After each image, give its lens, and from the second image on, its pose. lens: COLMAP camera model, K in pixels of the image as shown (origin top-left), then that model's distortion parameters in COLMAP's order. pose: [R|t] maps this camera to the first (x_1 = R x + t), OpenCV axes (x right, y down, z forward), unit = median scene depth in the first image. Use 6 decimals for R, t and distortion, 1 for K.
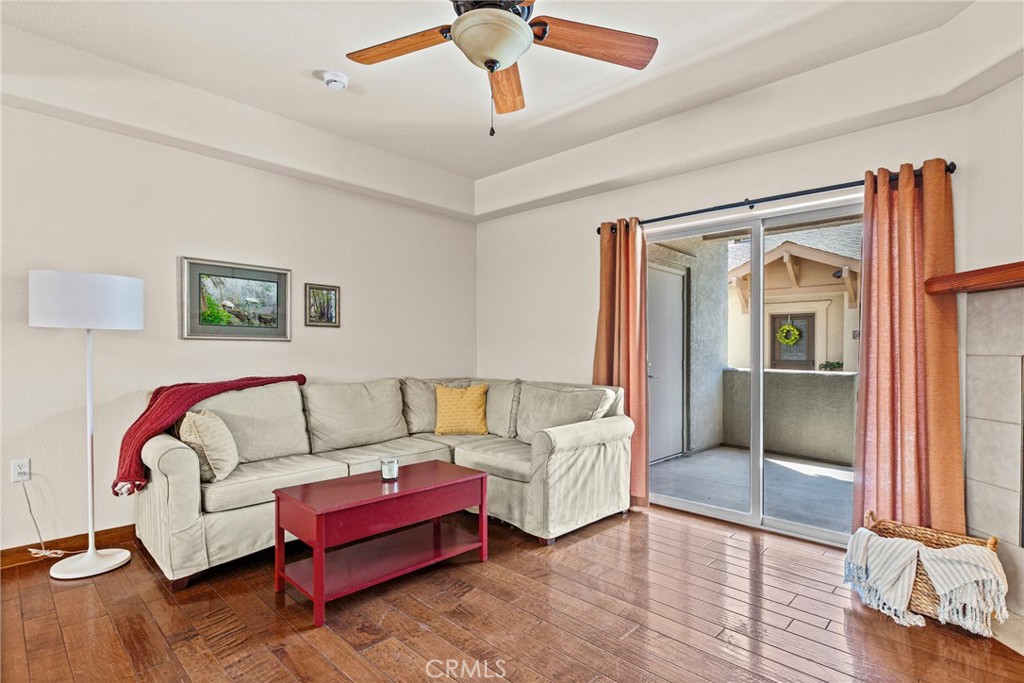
lens RADIAL K [[504.0, 0, 545.0], [0, 504.0, 348.6], [0, 0, 1]] dist [0.002512, 0.000425]
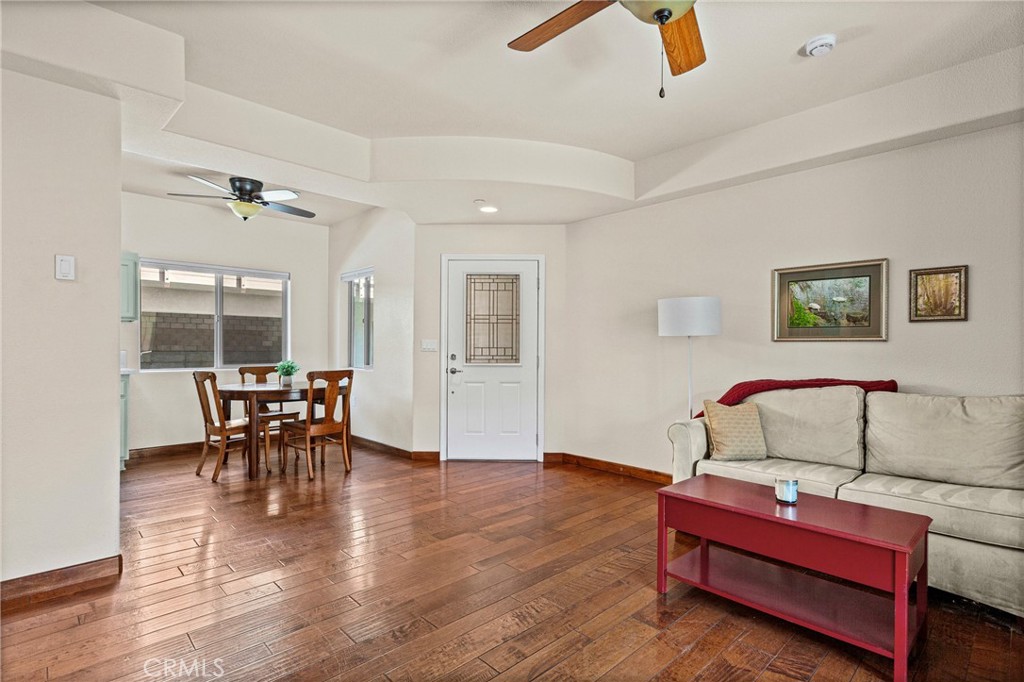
lens RADIAL K [[504.0, 0, 514.4], [0, 504.0, 348.2], [0, 0, 1]] dist [0.002512, 0.000425]
pose [[-0.063394, -0.011110, -0.997927, 0.426574], [-0.005822, 0.999925, -0.010763, 0.011178], [0.997972, 0.005128, -0.063454, 0.452242]]
